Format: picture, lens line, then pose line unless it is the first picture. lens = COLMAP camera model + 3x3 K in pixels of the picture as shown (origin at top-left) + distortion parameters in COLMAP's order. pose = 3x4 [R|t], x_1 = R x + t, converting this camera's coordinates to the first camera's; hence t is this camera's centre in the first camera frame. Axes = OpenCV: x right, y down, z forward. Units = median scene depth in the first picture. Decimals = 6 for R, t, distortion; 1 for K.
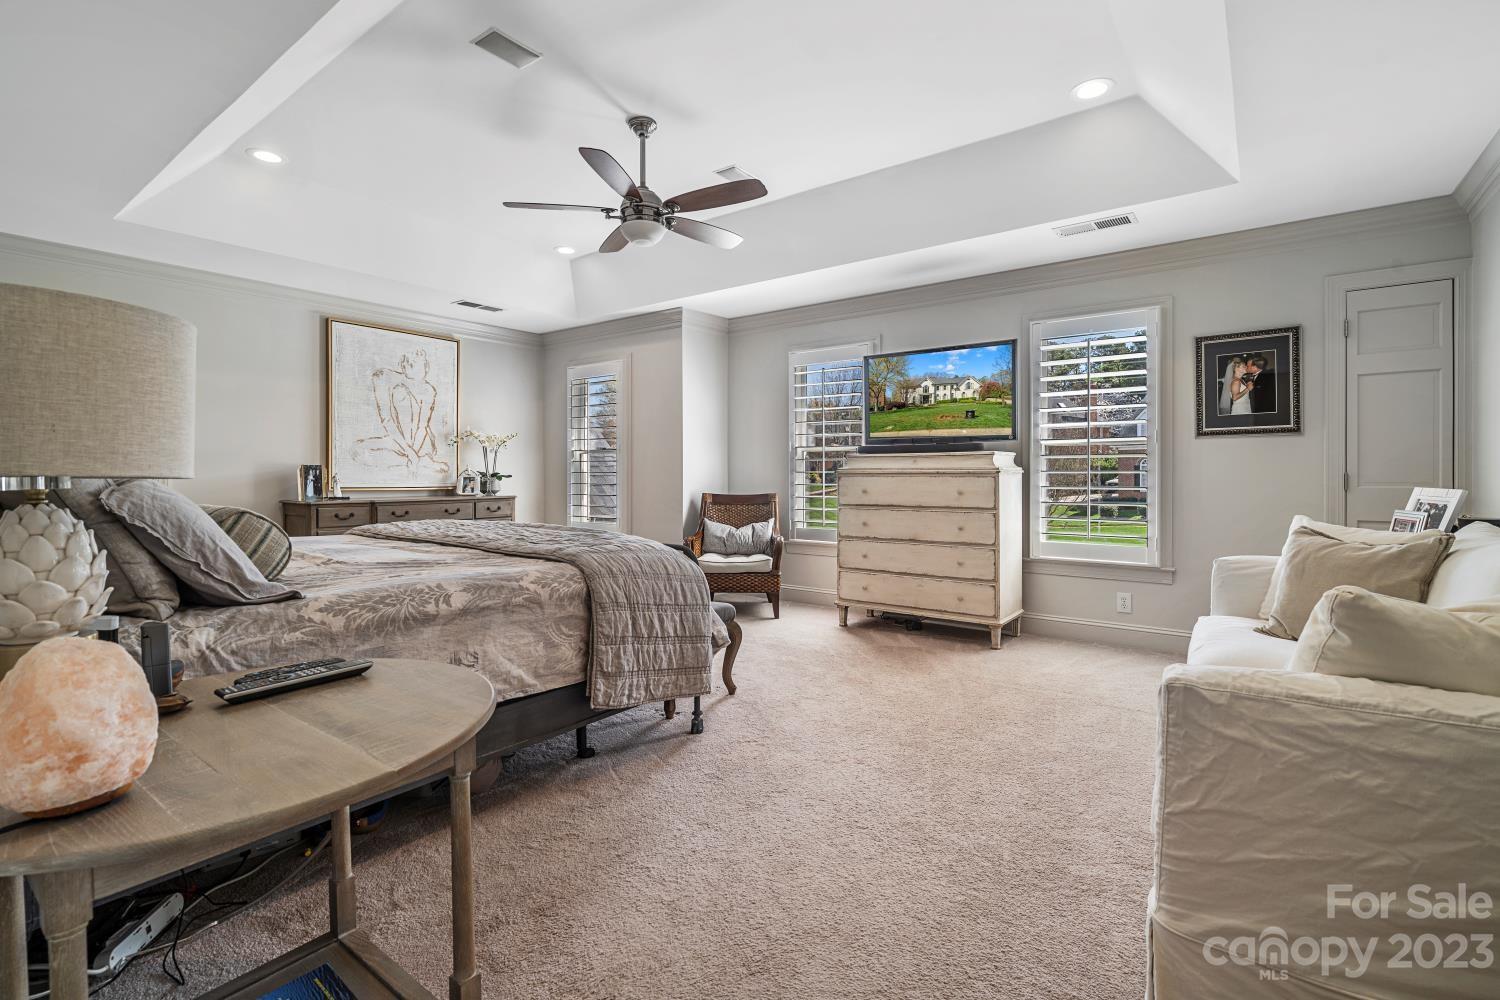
lens RADIAL K [[689.2, 0, 754.5], [0, 689.2, 486.5], [0, 0, 1]] dist [-0.006245, -0.000219]
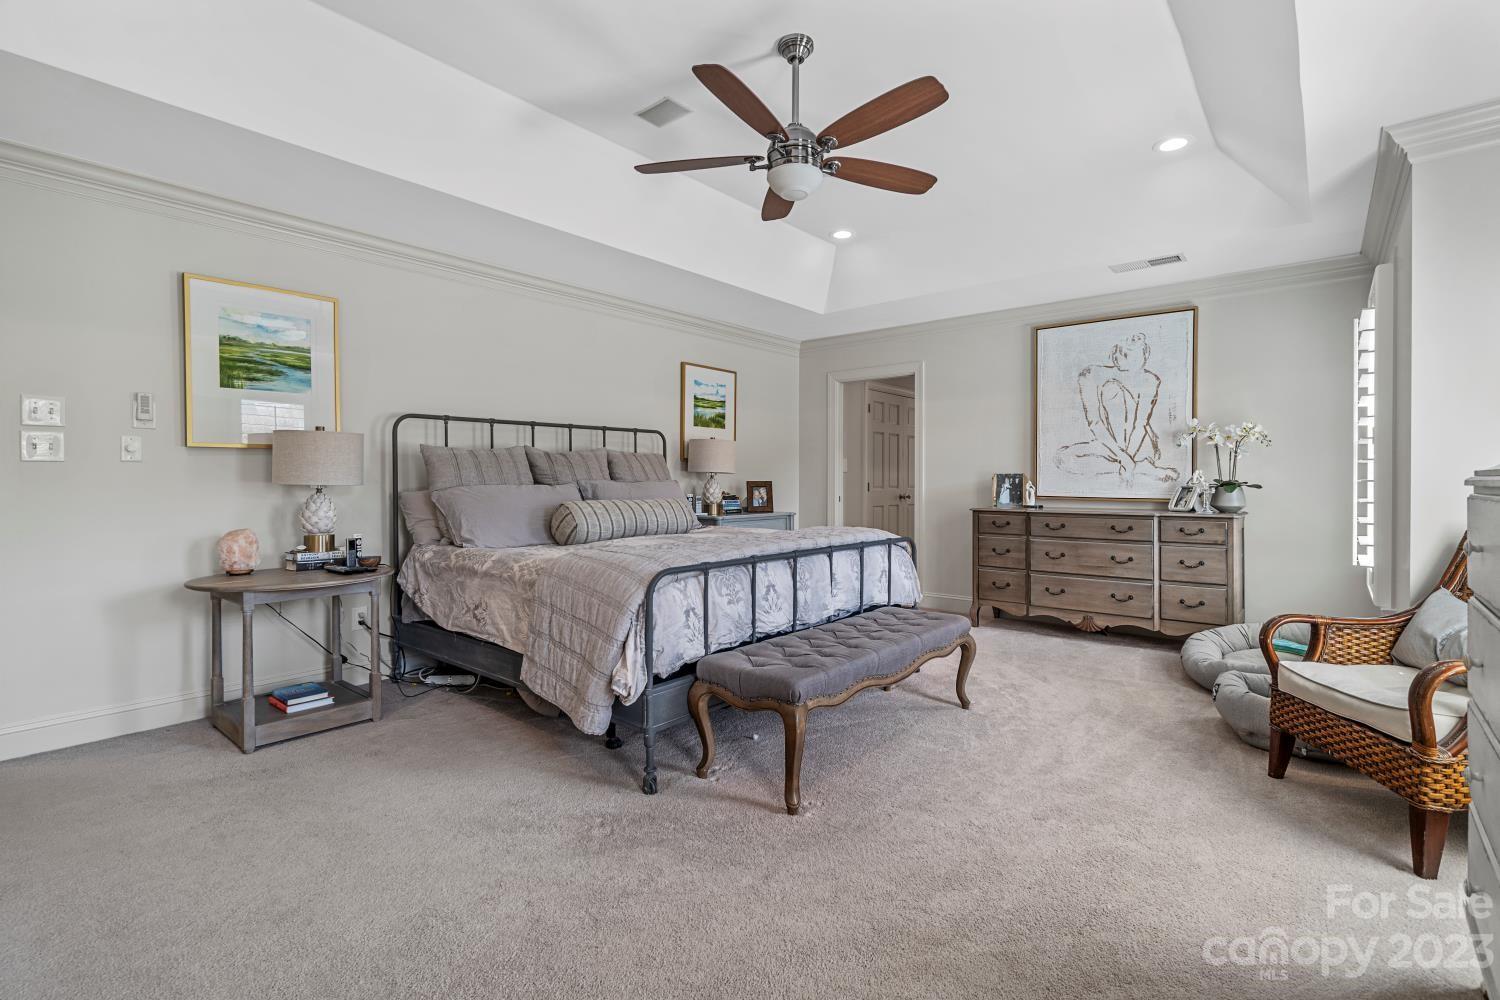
lens RADIAL K [[689.2, 0, 755.2], [0, 689.2, 491.6], [0, 0, 1]] dist [-0.006245, -0.000219]
pose [[-0.051186, 0.017650, -0.998533, 0.384427], [-0.019142, 0.999643, 0.018651, -0.014513], [0.998506, 0.020069, -0.050830, 0.601417]]
